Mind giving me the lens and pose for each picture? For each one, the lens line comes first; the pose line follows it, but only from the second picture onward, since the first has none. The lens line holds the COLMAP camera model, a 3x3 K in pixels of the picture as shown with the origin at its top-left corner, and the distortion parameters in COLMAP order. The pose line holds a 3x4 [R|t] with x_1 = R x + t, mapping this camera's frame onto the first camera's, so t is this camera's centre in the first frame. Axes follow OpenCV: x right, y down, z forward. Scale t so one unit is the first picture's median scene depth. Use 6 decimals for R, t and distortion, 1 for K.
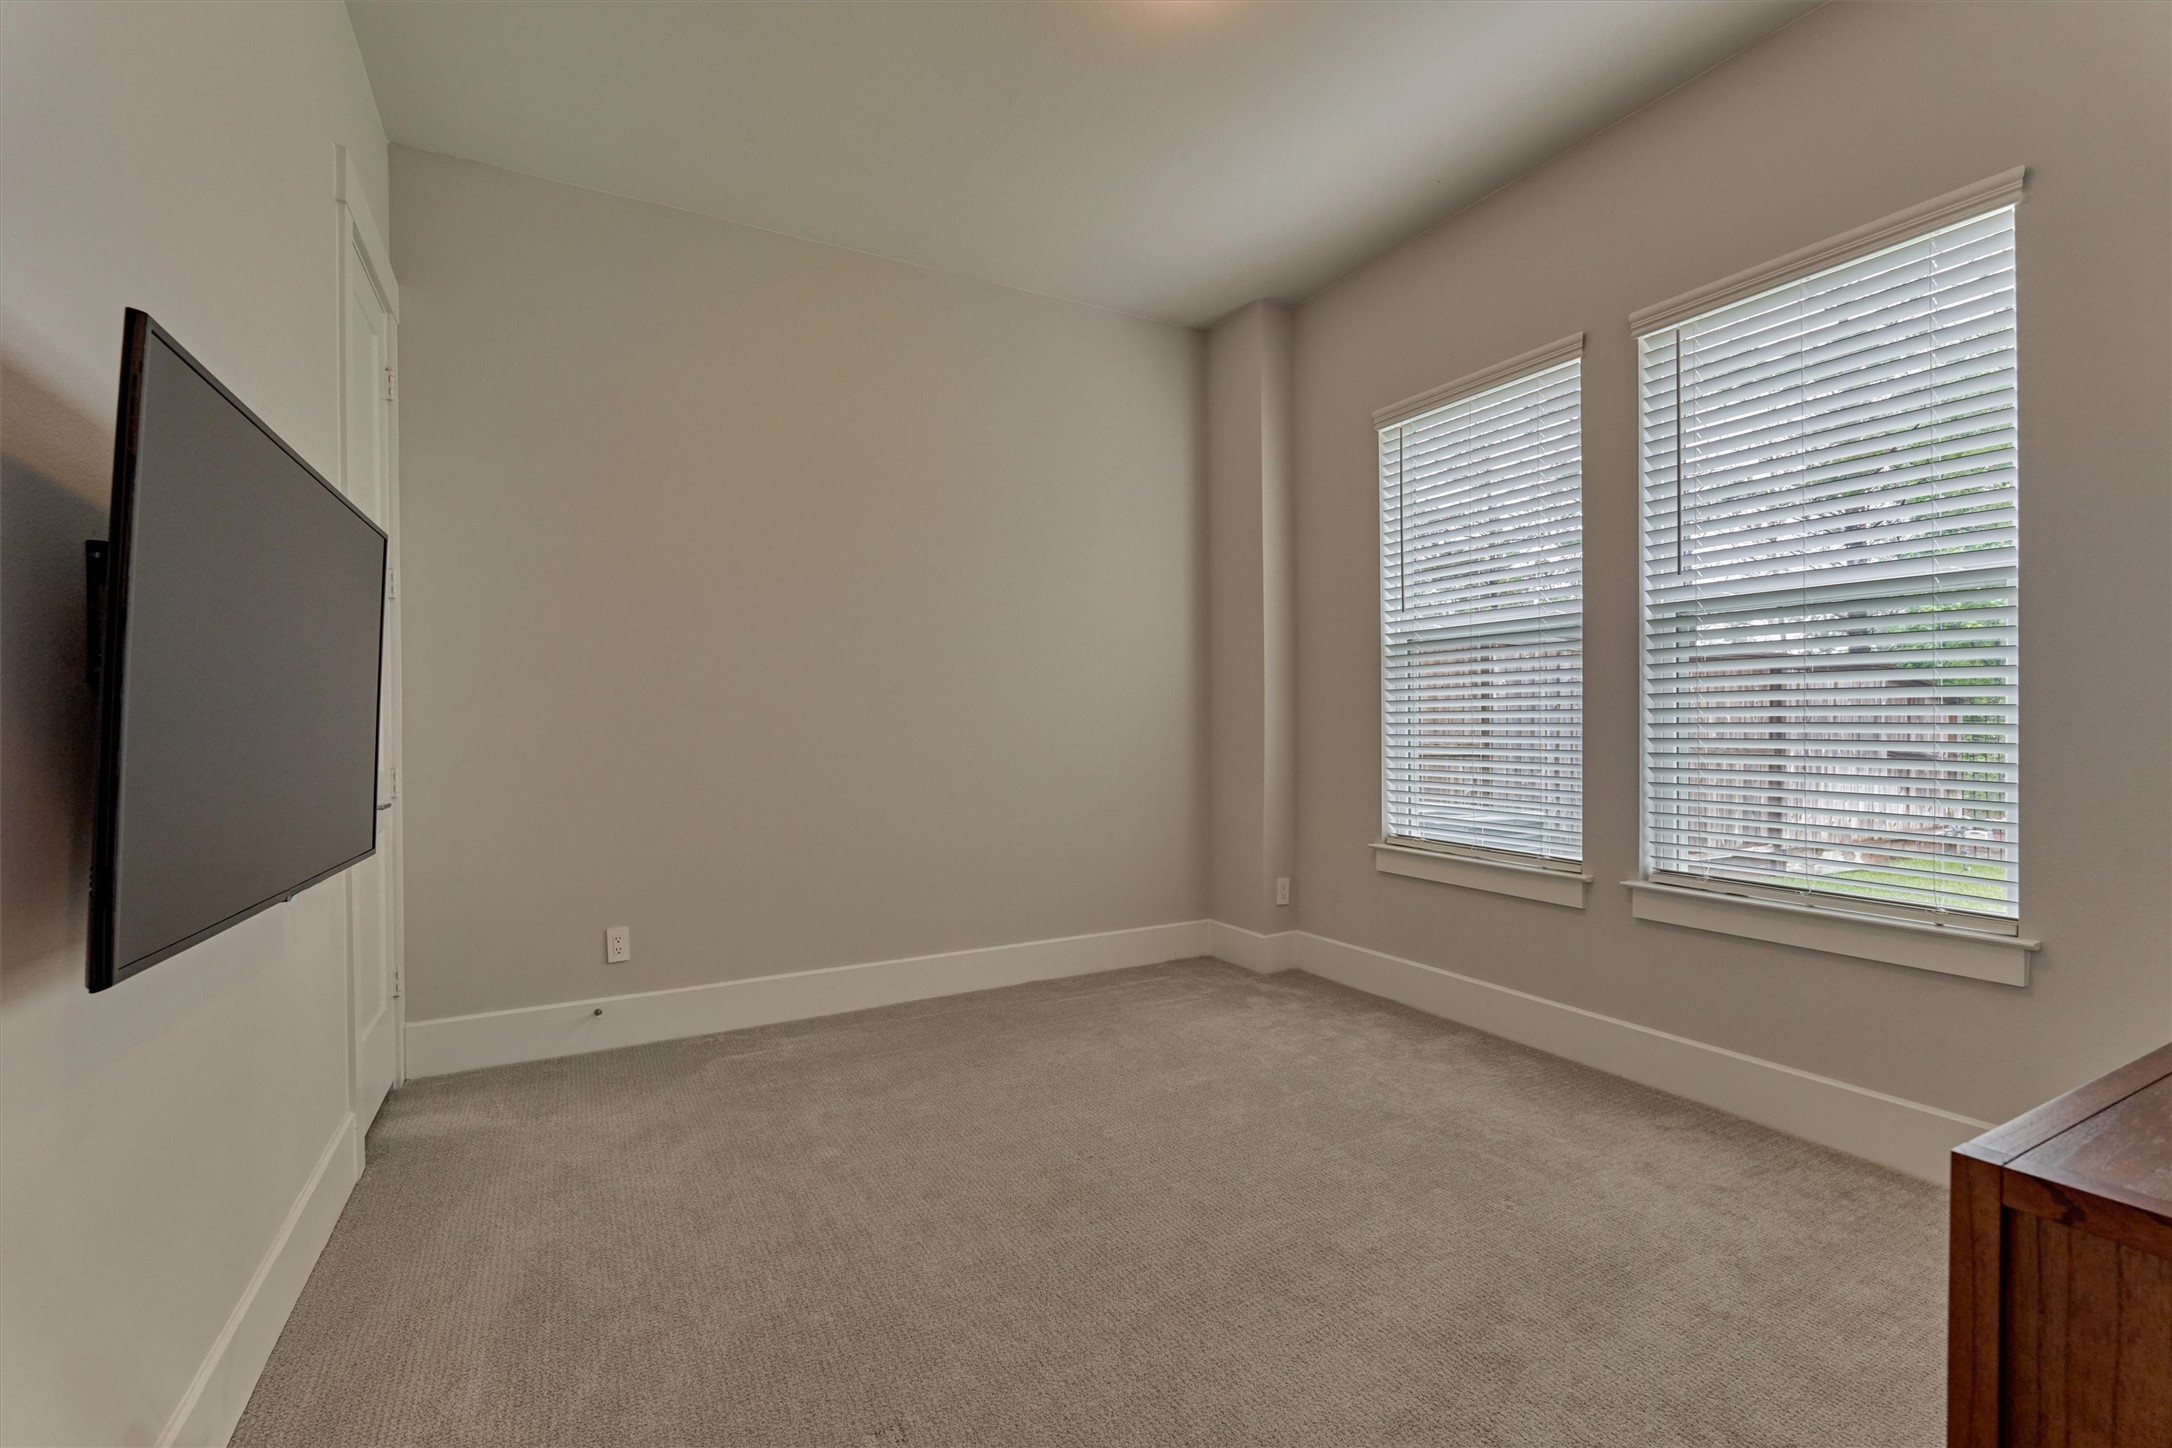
lens RADIAL K [[939.5, 0, 1086.4], [0, 939.5, 728.8], [0, 0, 1]] dist [-0.003089, 0.000640]
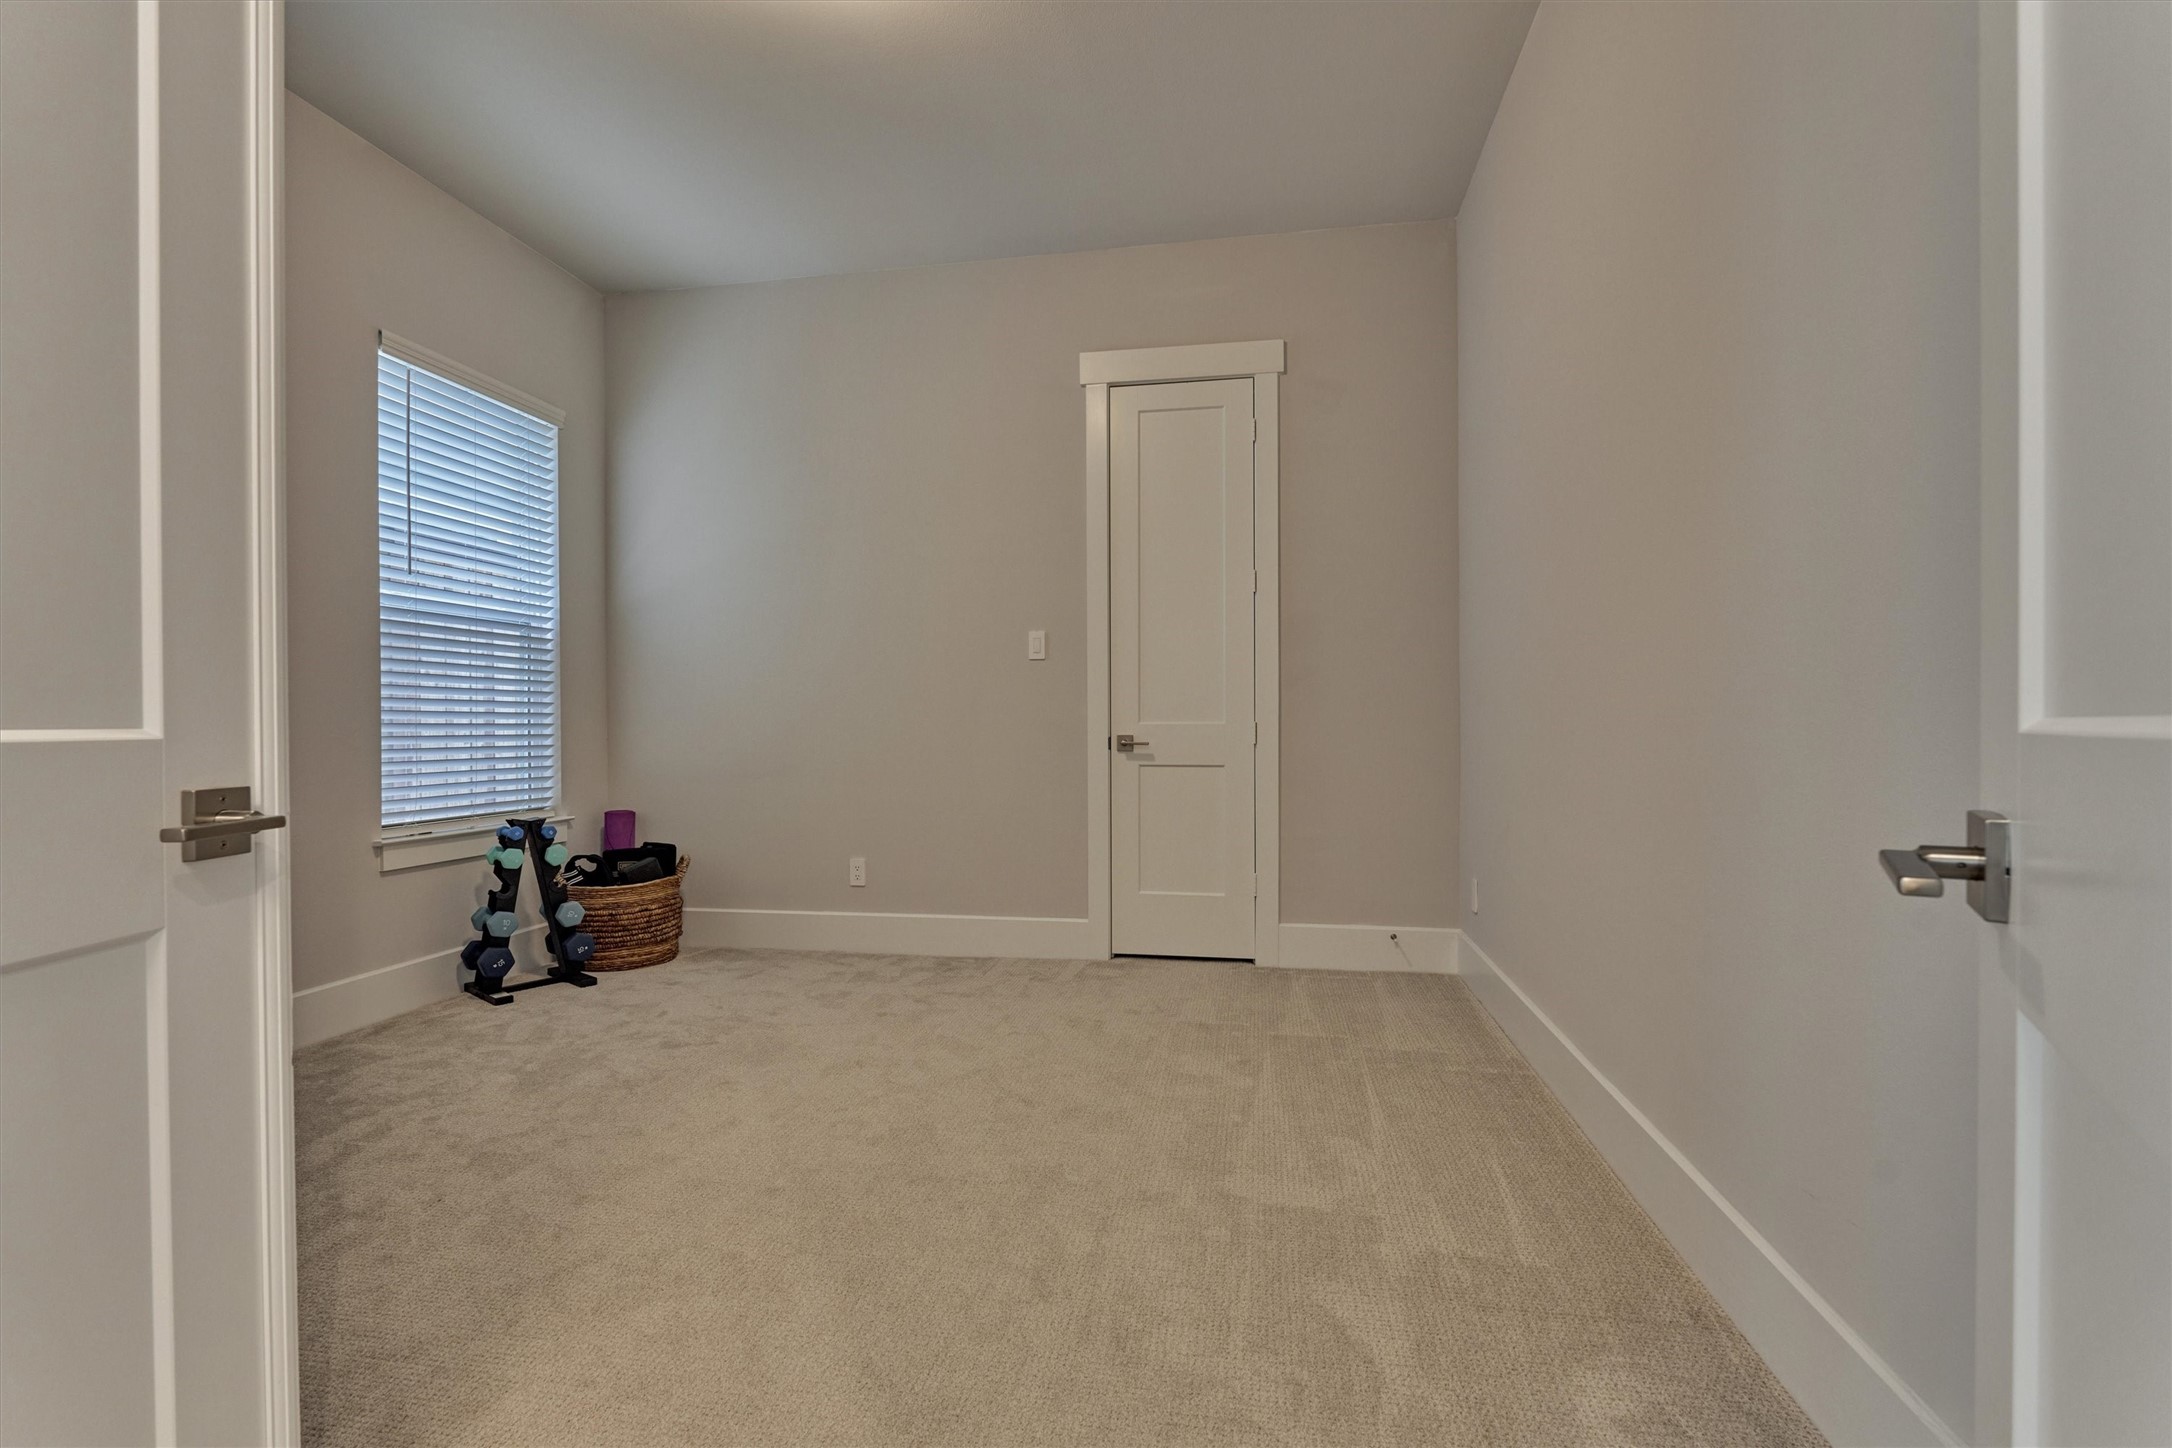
lens RADIAL K [[939.5, 0, 1096.3], [0, 939.5, 725.0], [0, 0, 1]] dist [-0.003089, 0.000640]
pose [[-0.772010, -0.020323, 0.635285, -0.741025], [-0.019059, 0.999779, 0.008822, -0.000398], [-0.635324, -0.005297, -0.772227, 1.246604]]
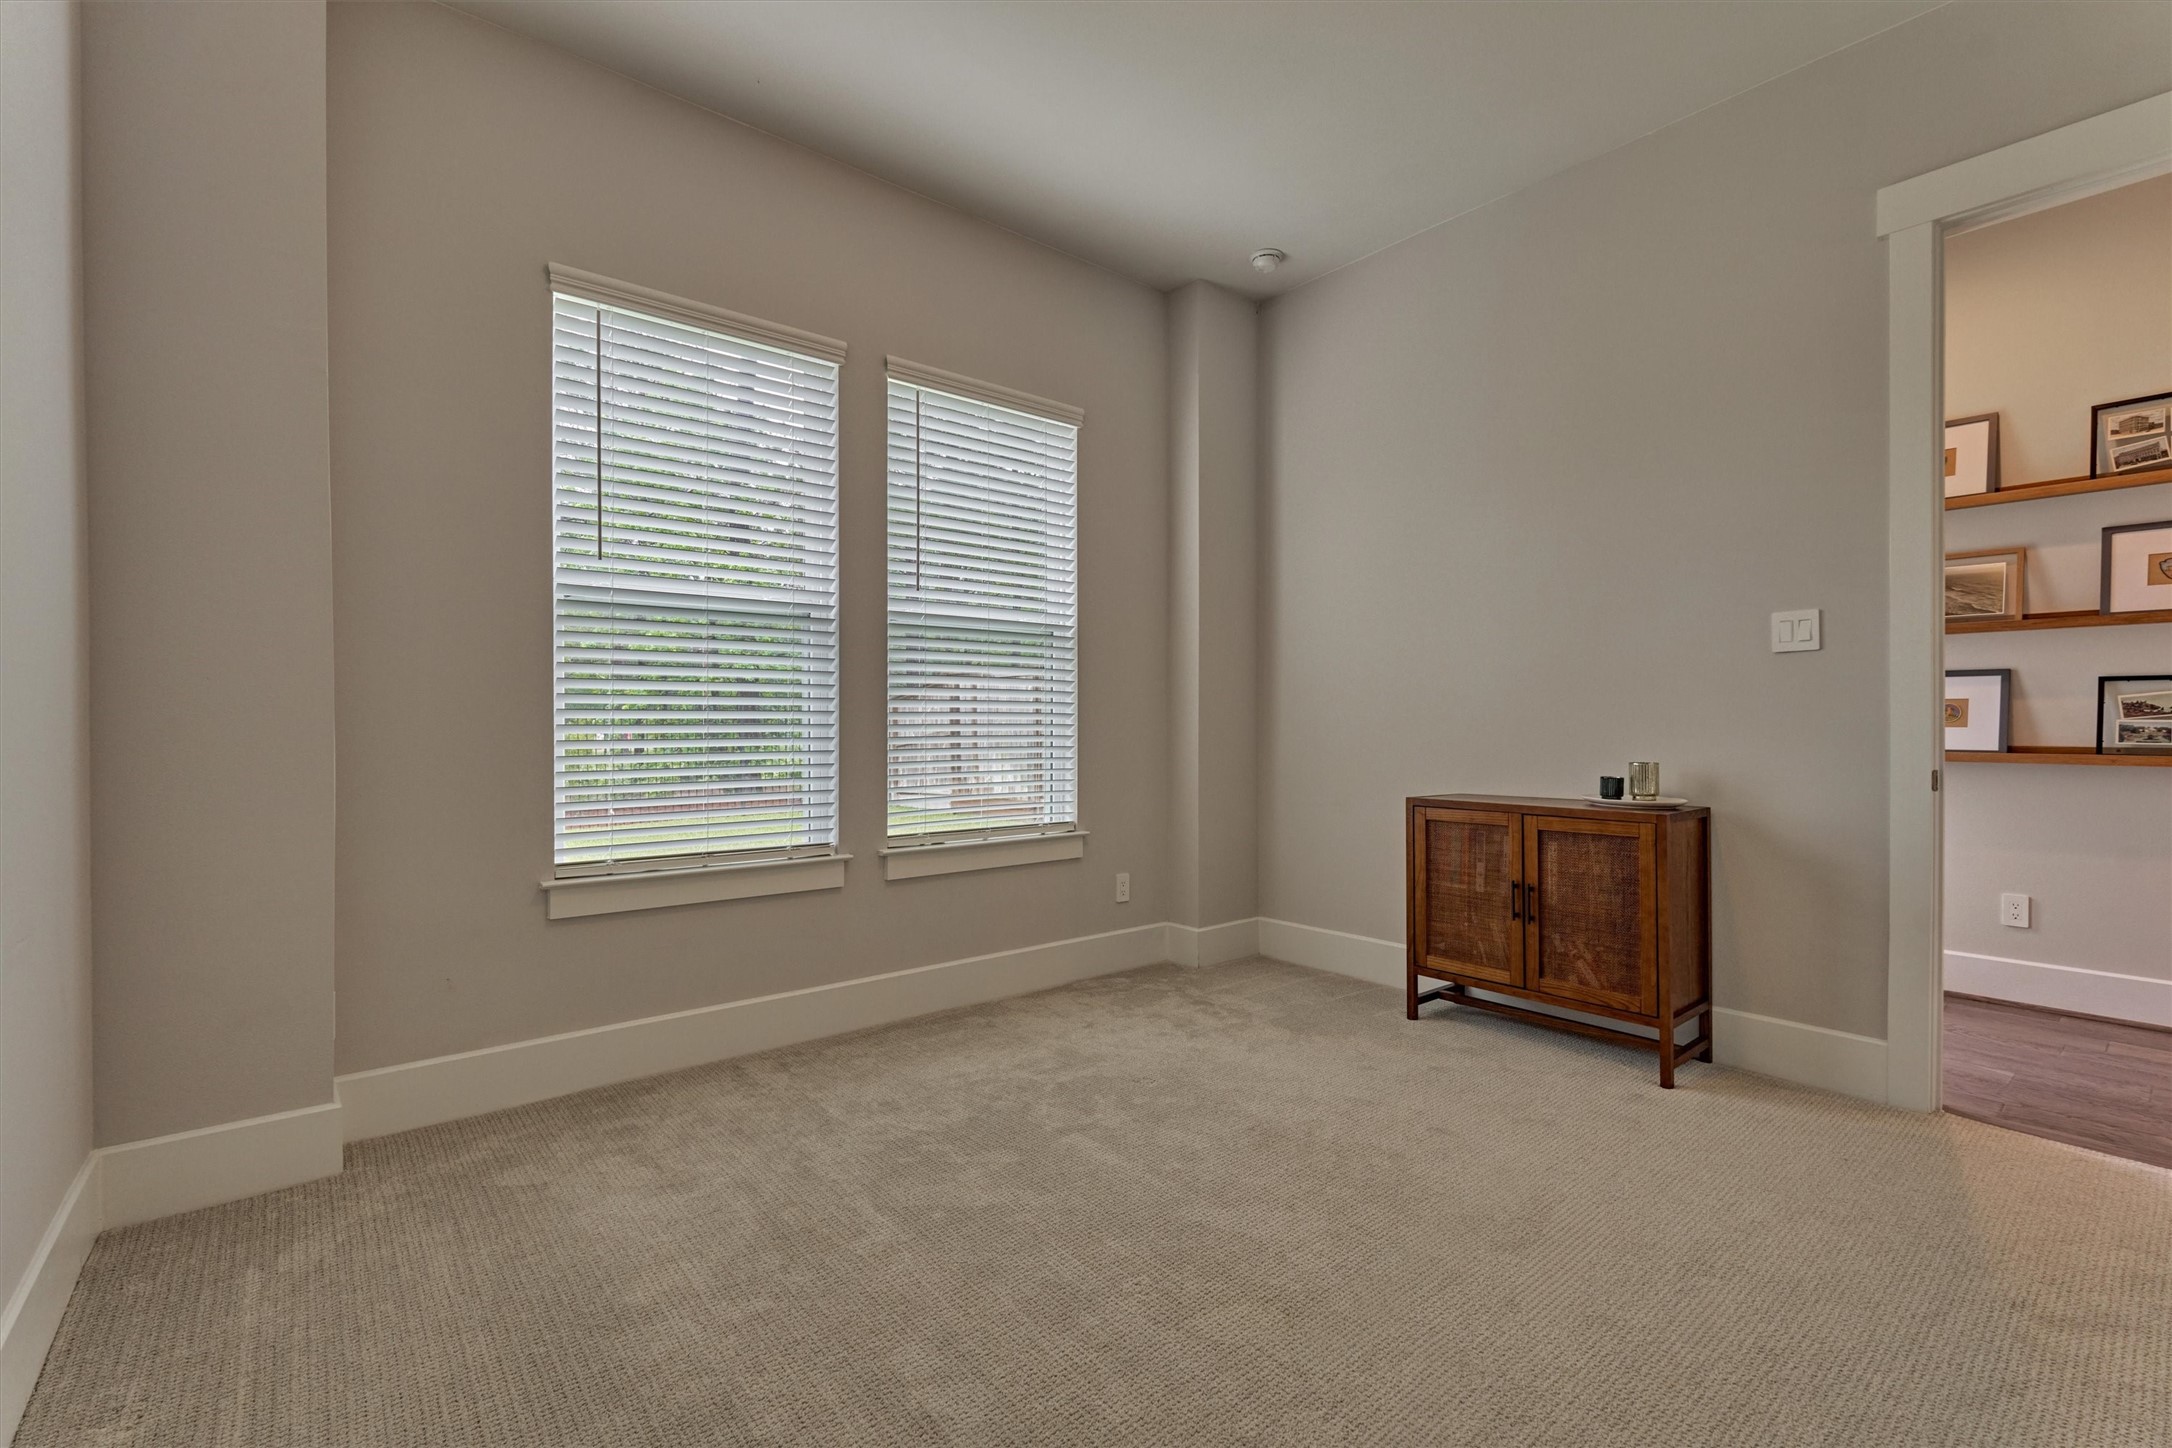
lens RADIAL K [[939.5, 0, 1082.6], [0, 939.5, 731.0], [0, 0, 1]] dist [-0.003089, 0.000640]
pose [[-0.178503, -0.013477, 0.983847, -0.557177], [0.001081, 0.999903, 0.013893, 0.001009], [-0.983939, 0.003544, -0.178471, 0.911150]]
